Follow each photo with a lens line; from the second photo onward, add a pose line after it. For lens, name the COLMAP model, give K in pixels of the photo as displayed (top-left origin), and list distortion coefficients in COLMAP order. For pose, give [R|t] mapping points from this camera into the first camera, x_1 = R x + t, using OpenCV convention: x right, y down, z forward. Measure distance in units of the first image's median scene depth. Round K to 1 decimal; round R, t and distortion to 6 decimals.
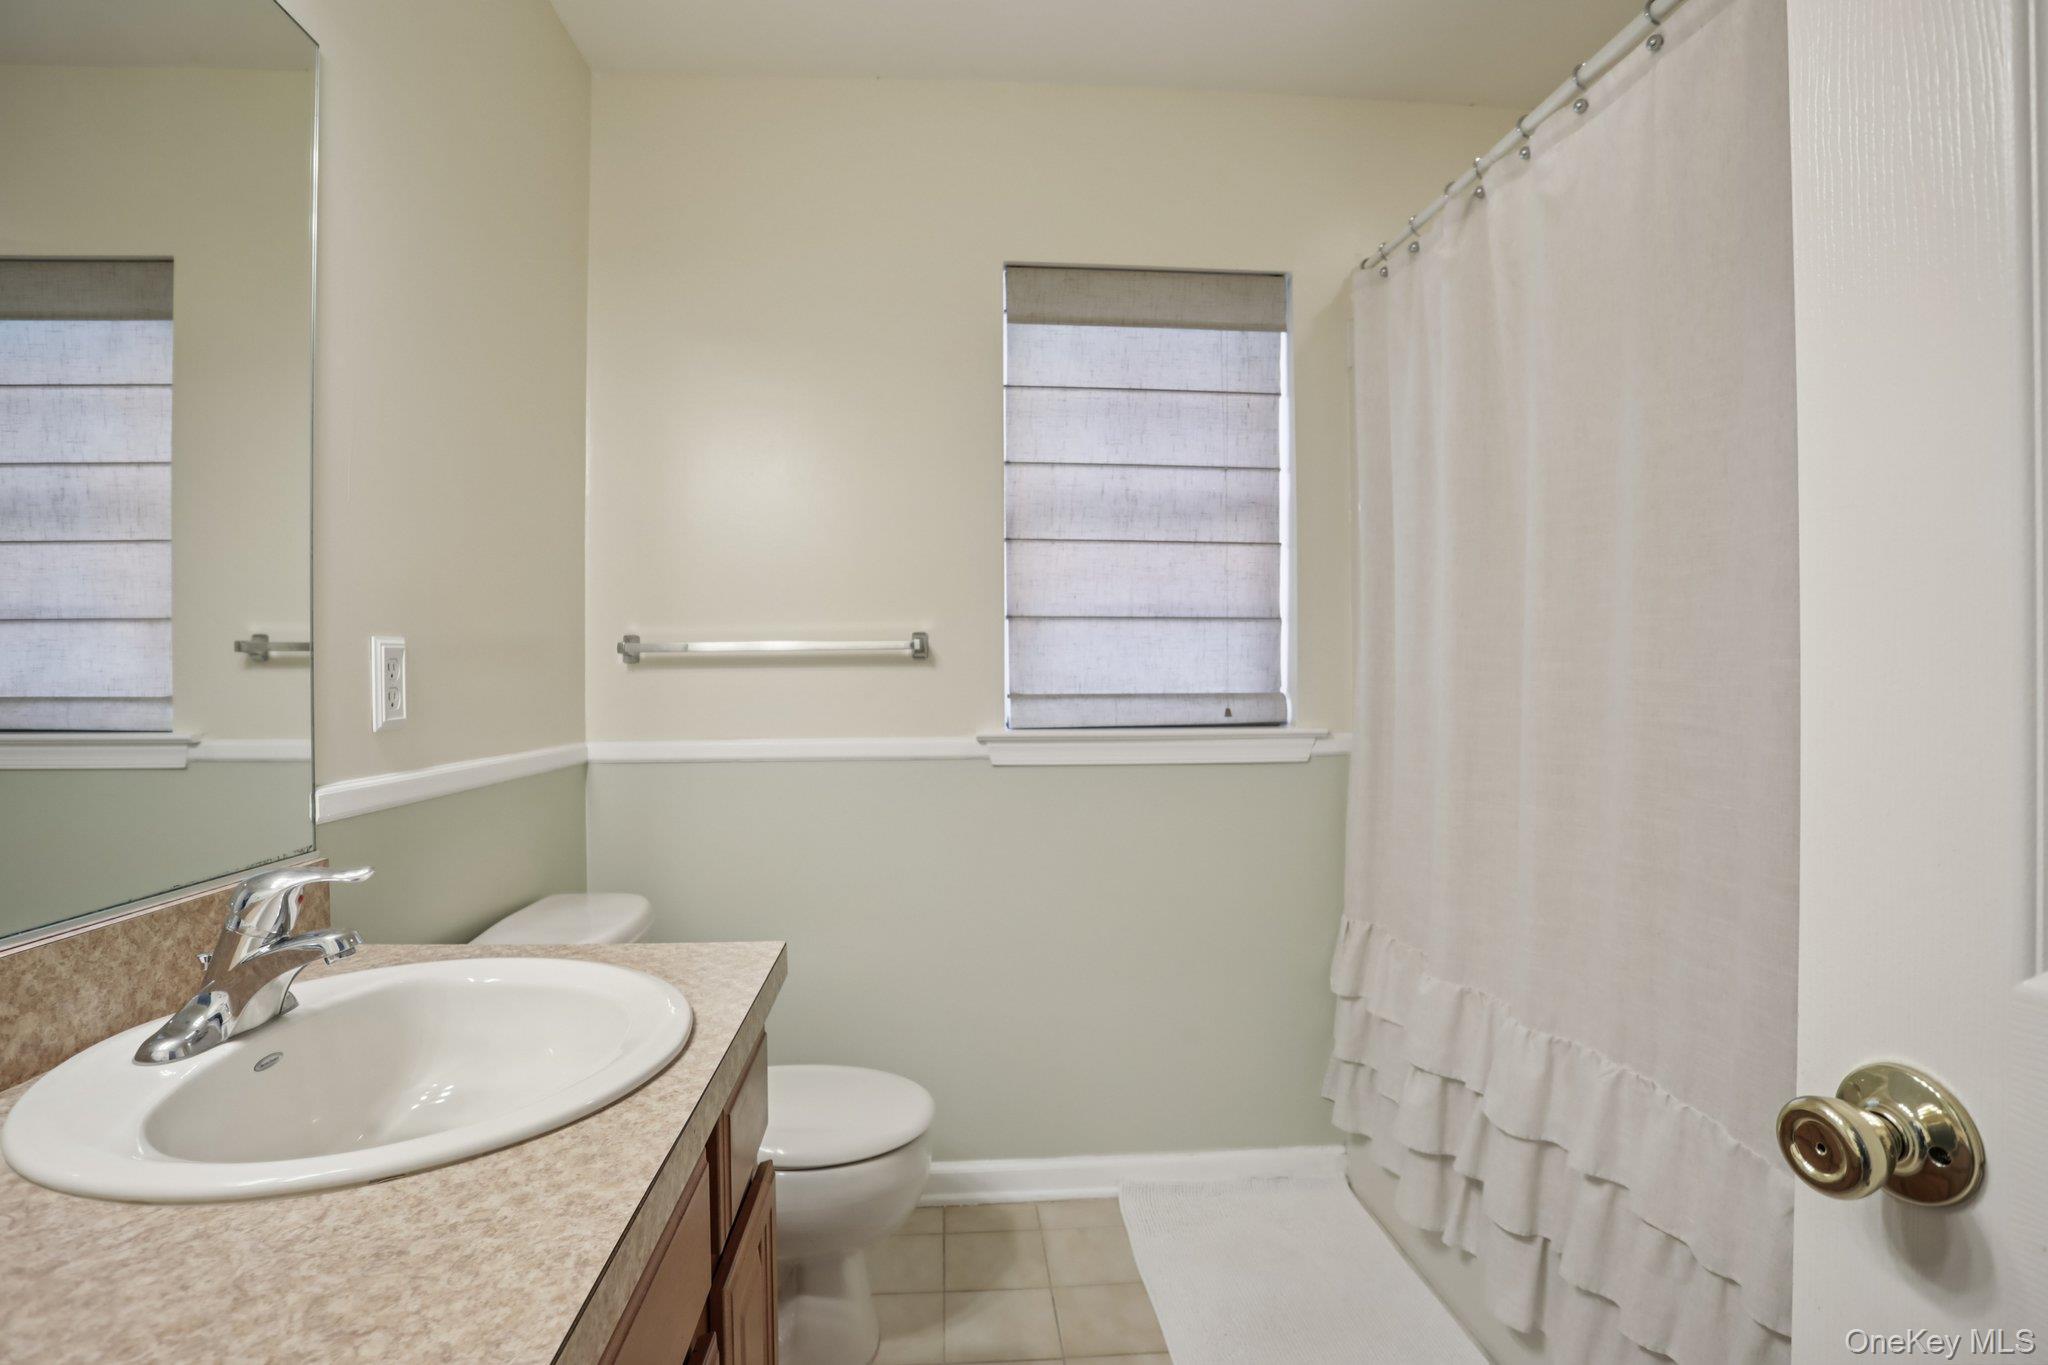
lens RADIAL K [[1011.4, 0, 1001.8], [0, 1011.4, 692.9], [0, 0, 1]] dist [-0.078132, 0.030393]
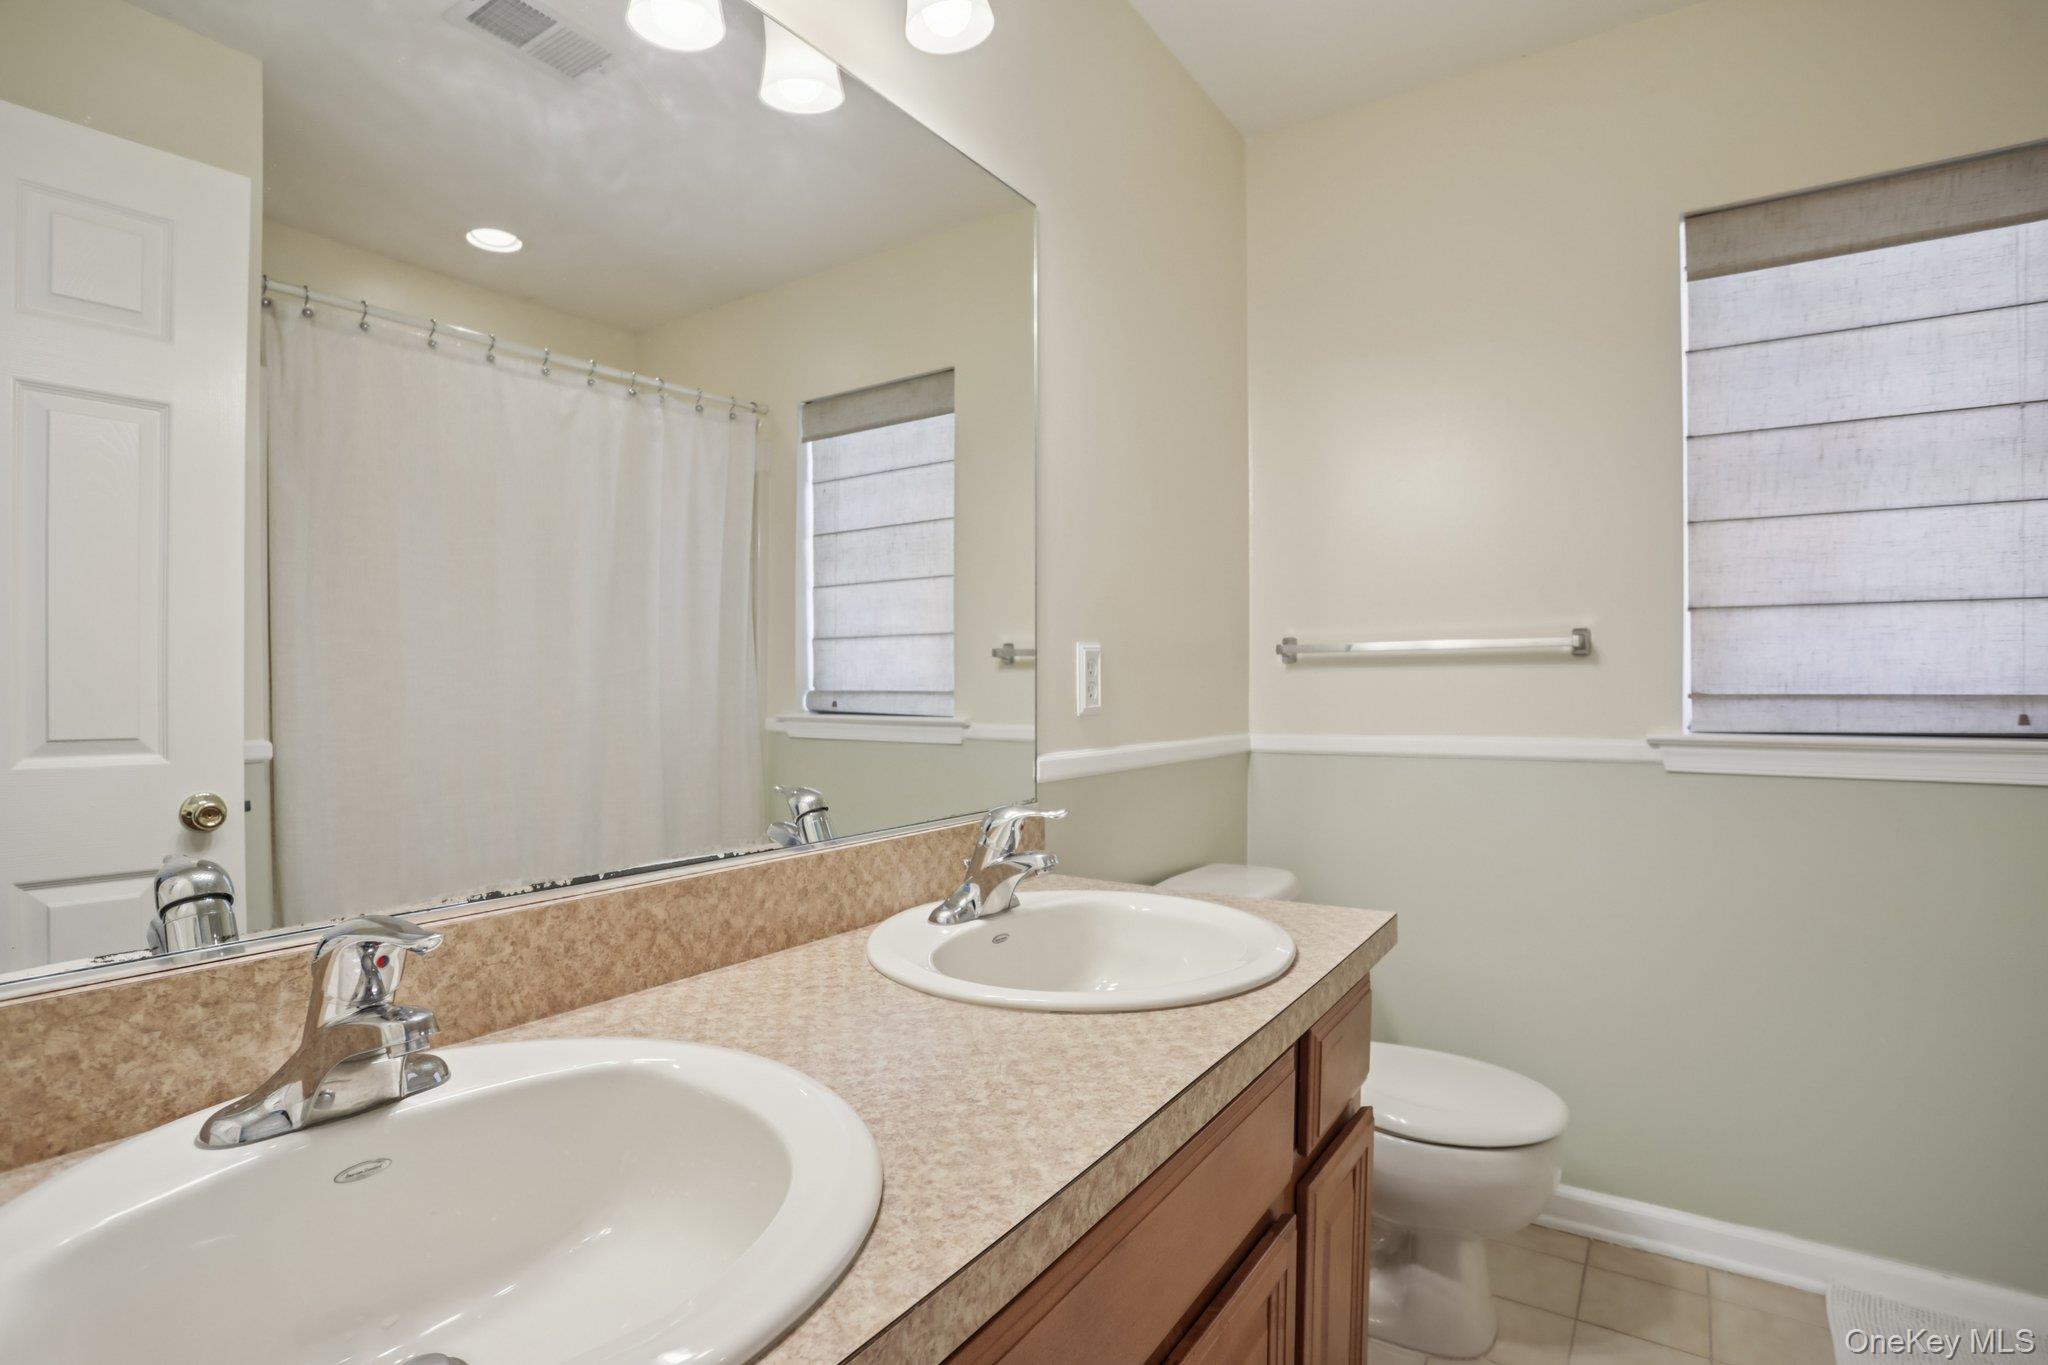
lens RADIAL K [[1011.4, 0, 1001.8], [0, 1011.4, 692.9], [0, 0, 1]] dist [-0.078132, 0.030393]
pose [[0.788990, 0.007269, -0.614363, 0.088016], [-0.008787, 0.999961, 0.000547, 0.007828], [0.614343, 0.004967, 0.789023, -0.098201]]
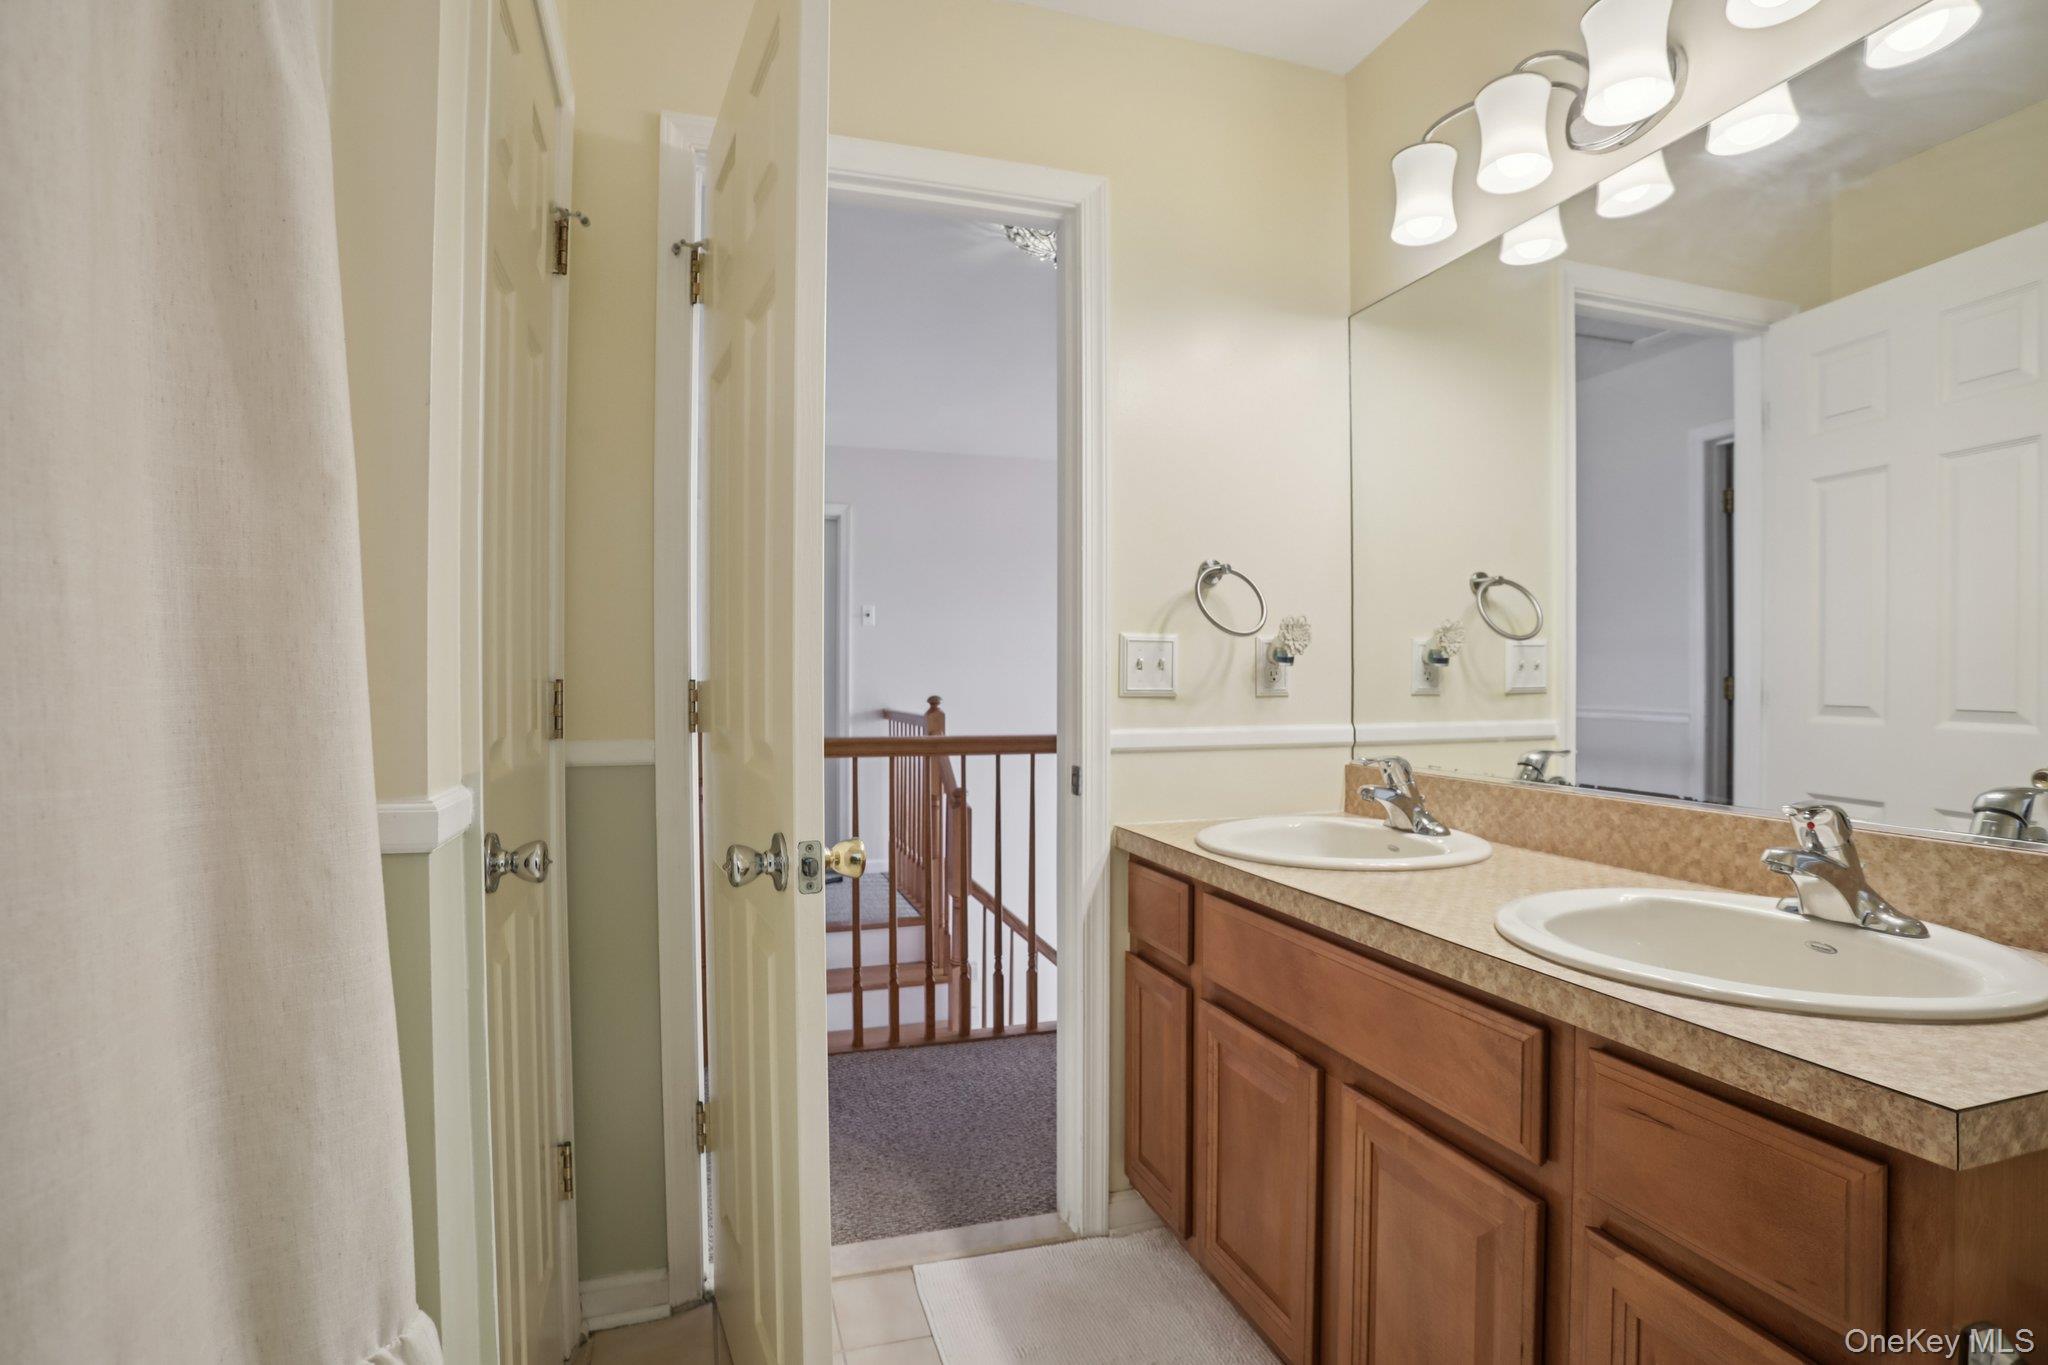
lens RADIAL K [[1011.4, 0, 1001.8], [0, 1011.4, 692.9], [0, 0, 1]] dist [-0.078132, 0.030393]
pose [[-0.972909, 0.011142, -0.230919, 0.332283], [0.005230, 0.999643, 0.026196, -0.000891], [0.231129, 0.024278, -0.972620, 1.089701]]
